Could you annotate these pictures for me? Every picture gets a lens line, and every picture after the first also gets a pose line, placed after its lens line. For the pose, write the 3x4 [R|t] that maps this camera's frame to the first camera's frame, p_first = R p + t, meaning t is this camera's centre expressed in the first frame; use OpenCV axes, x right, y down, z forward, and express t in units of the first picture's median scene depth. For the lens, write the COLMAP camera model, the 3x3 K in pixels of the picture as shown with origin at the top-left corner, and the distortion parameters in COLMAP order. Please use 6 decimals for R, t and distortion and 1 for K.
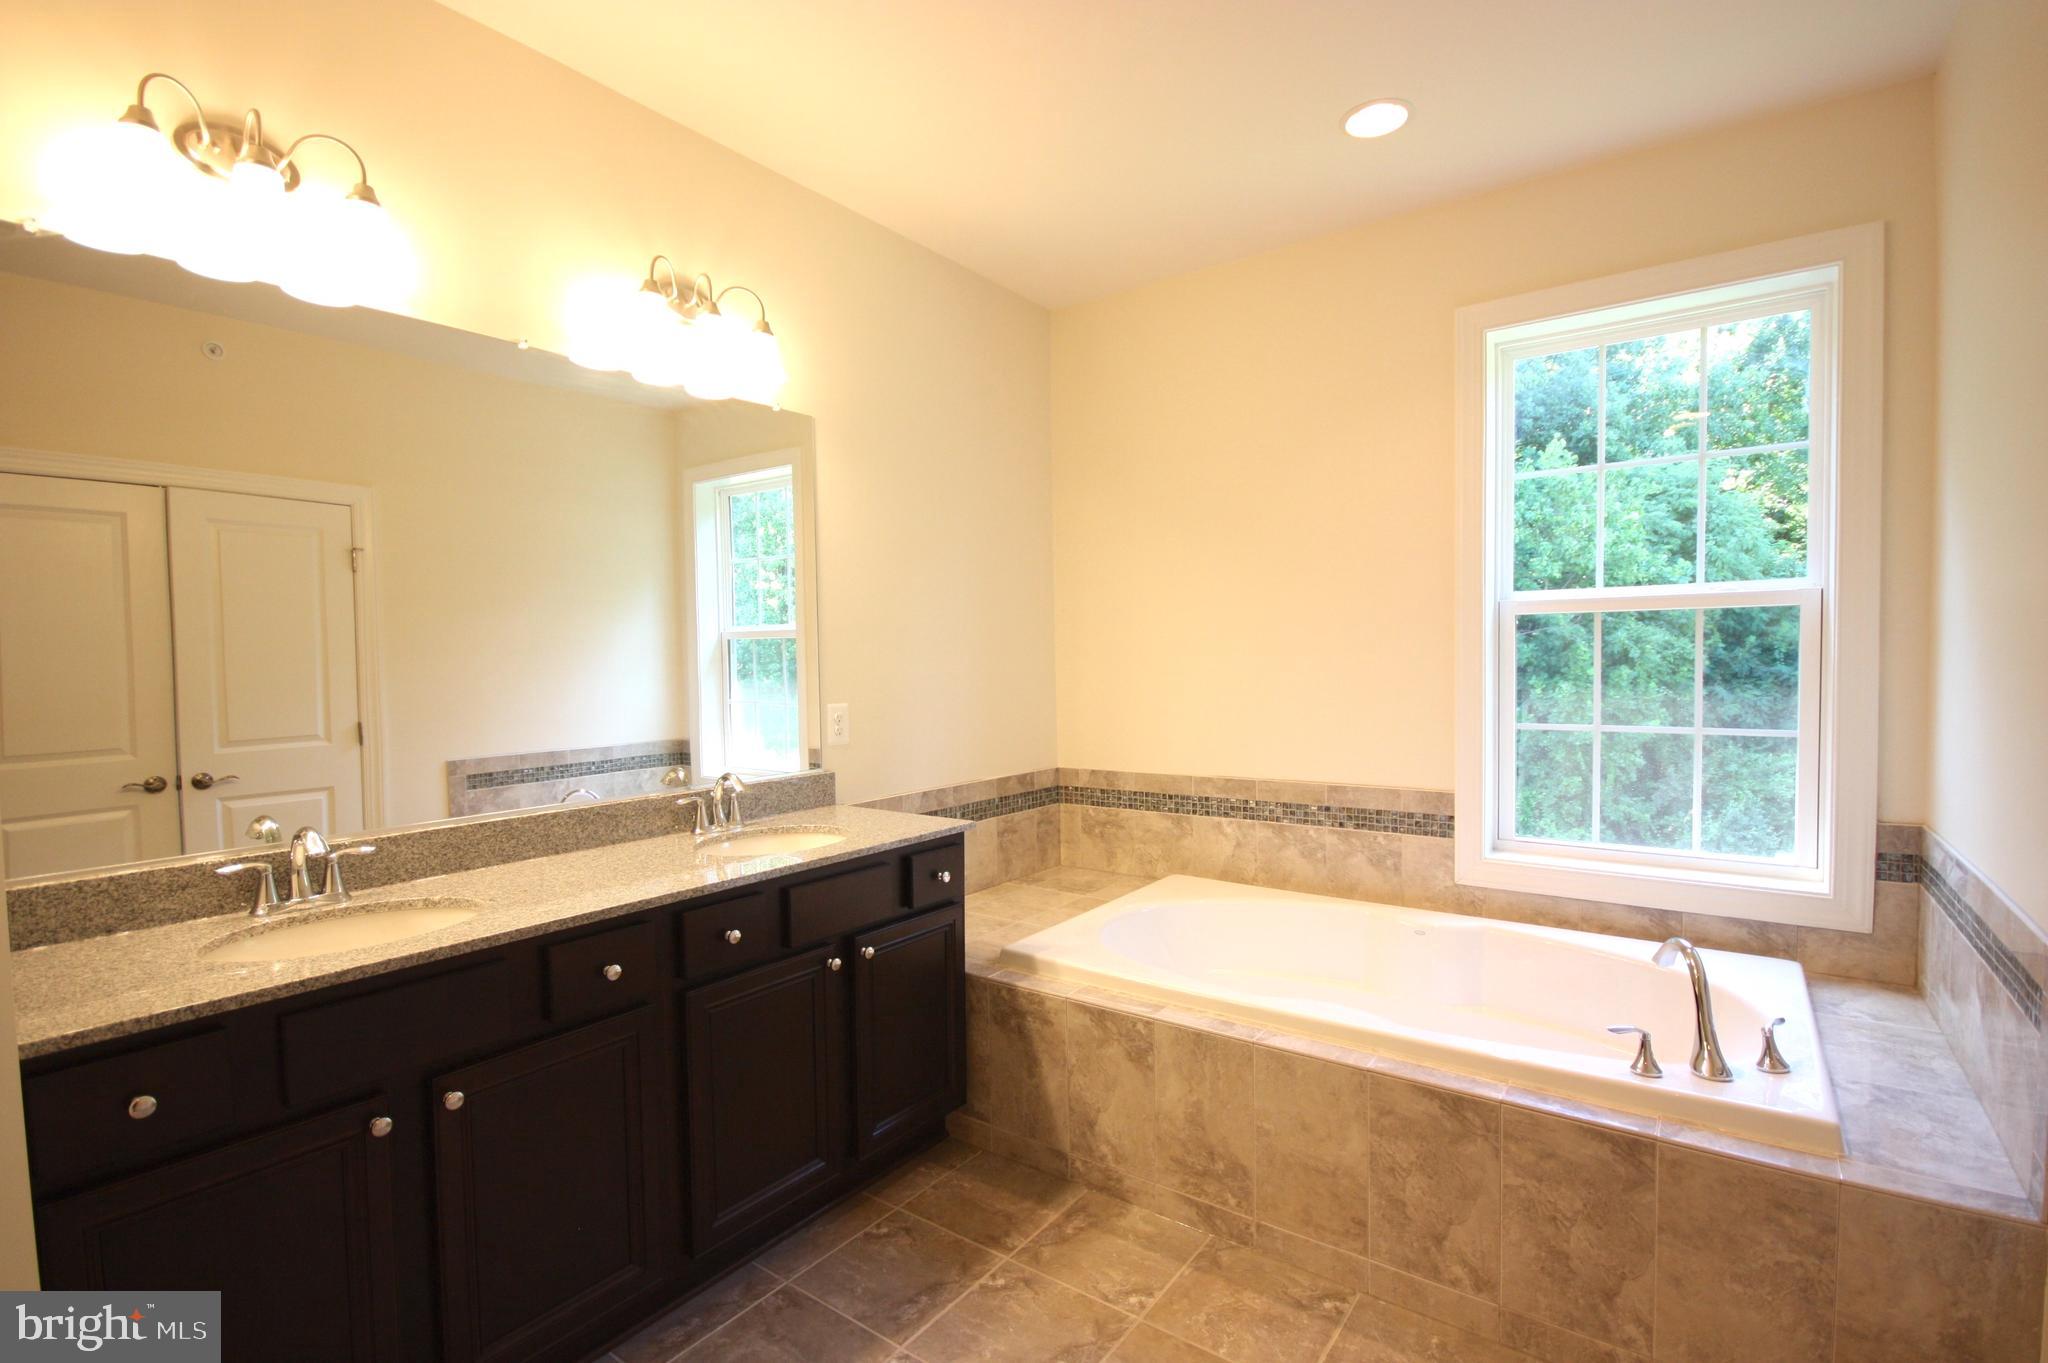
lens RADIAL K [[955.2, 0, 1022.1], [0, 955.2, 676.3], [0, 0, 1]] dist [-0.000040, 0.000132]
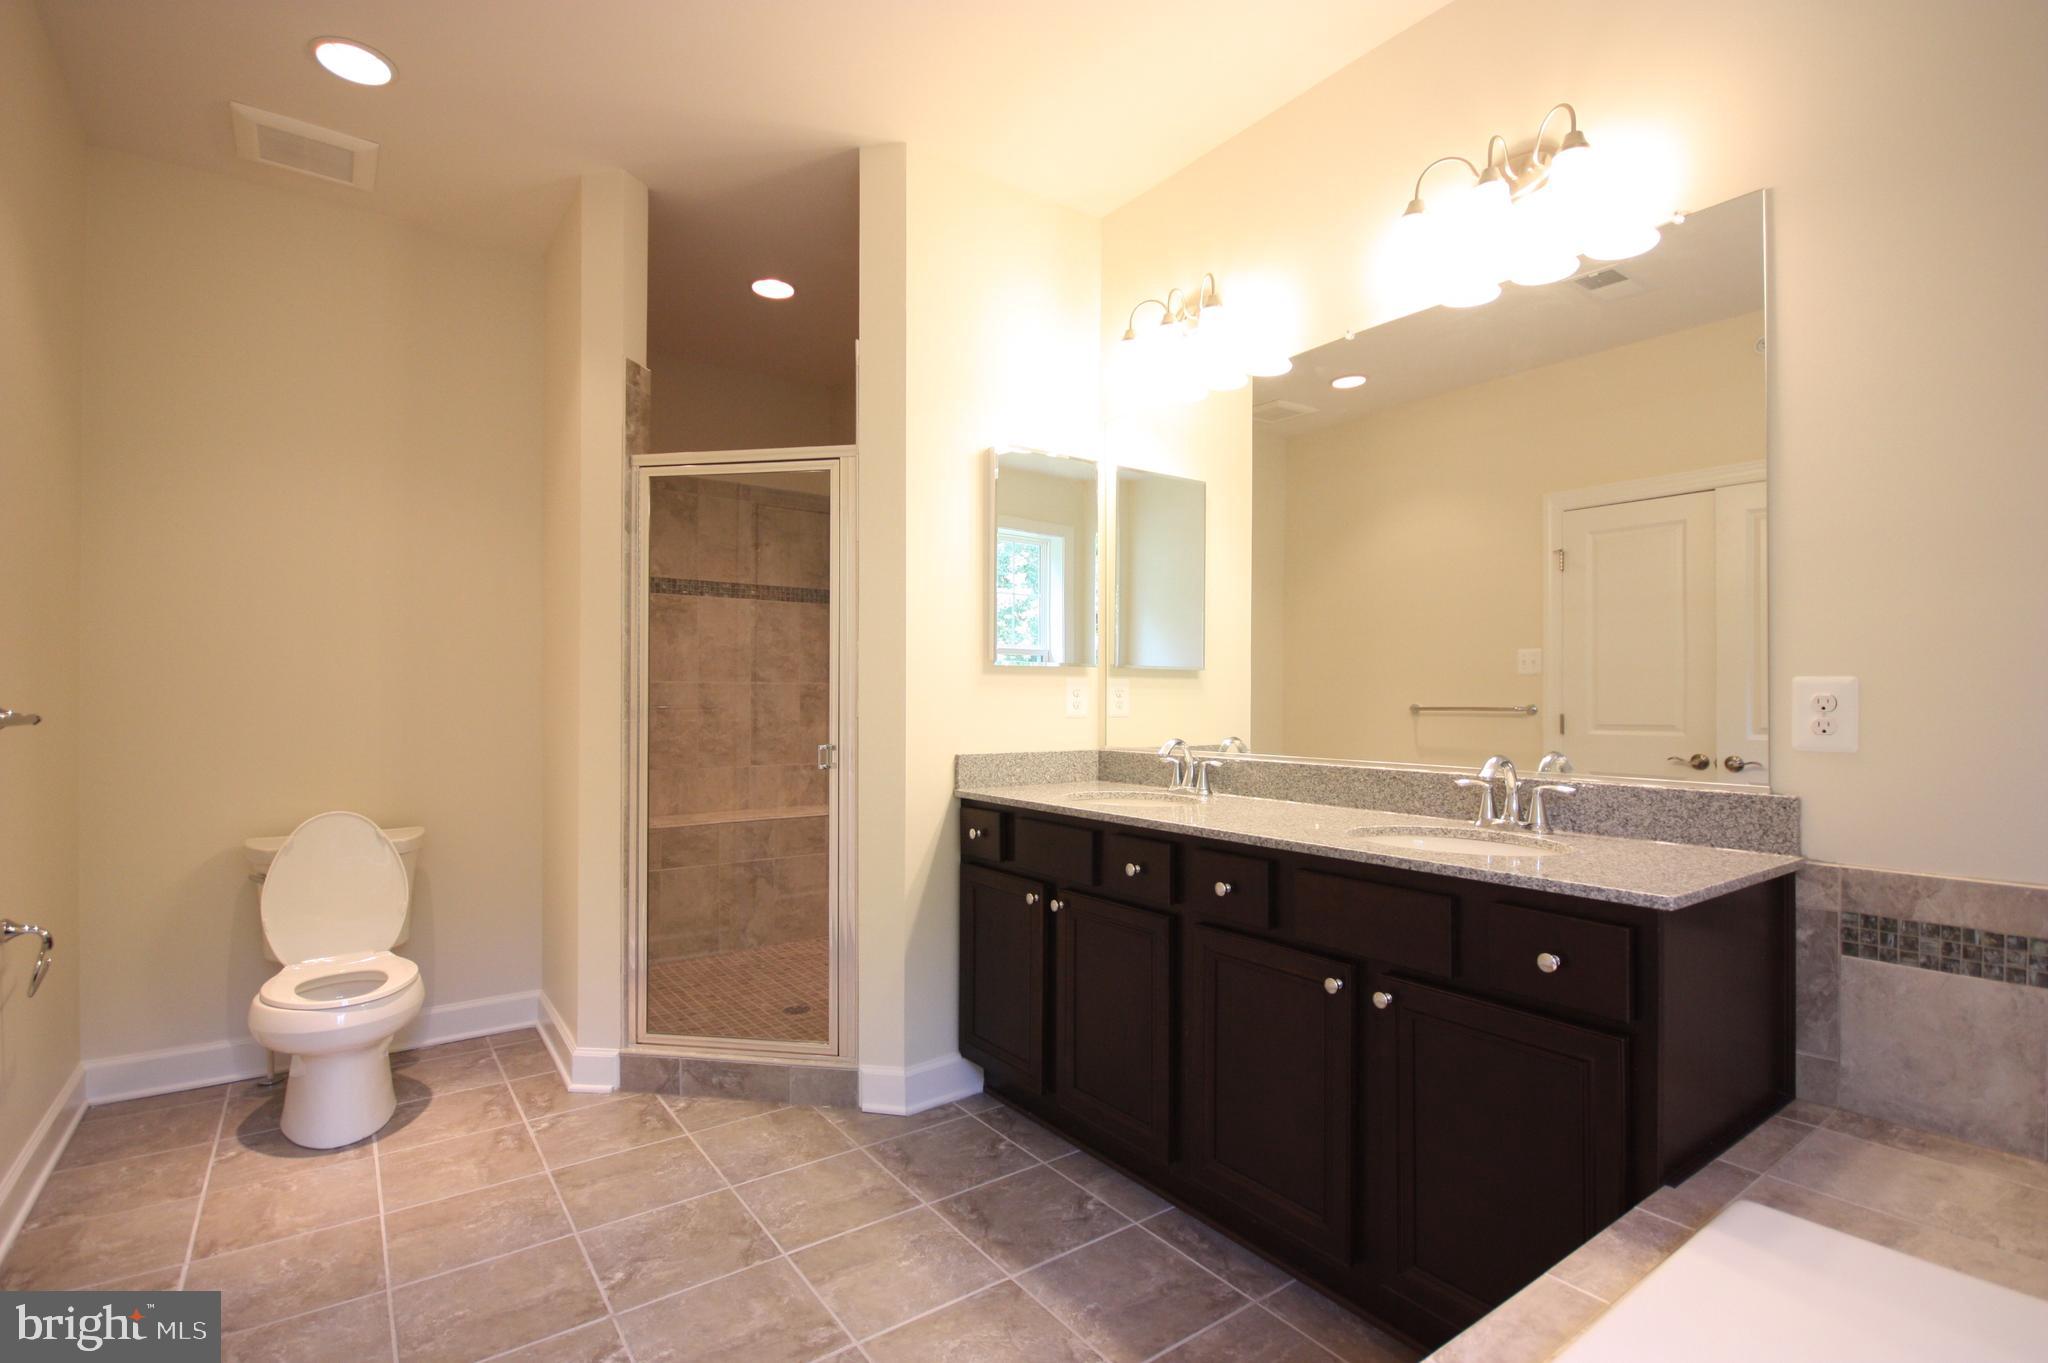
lens RADIAL K [[955.2, 0, 1021.6], [0, 955.2, 690.1], [0, 0, 1]] dist [-0.000040, 0.000132]
pose [[-0.294561, 0.009931, -0.955581, 0.646396], [-0.019997, 0.999663, 0.016554, 0.051072], [0.955423, 0.023984, -0.294263, 1.008897]]
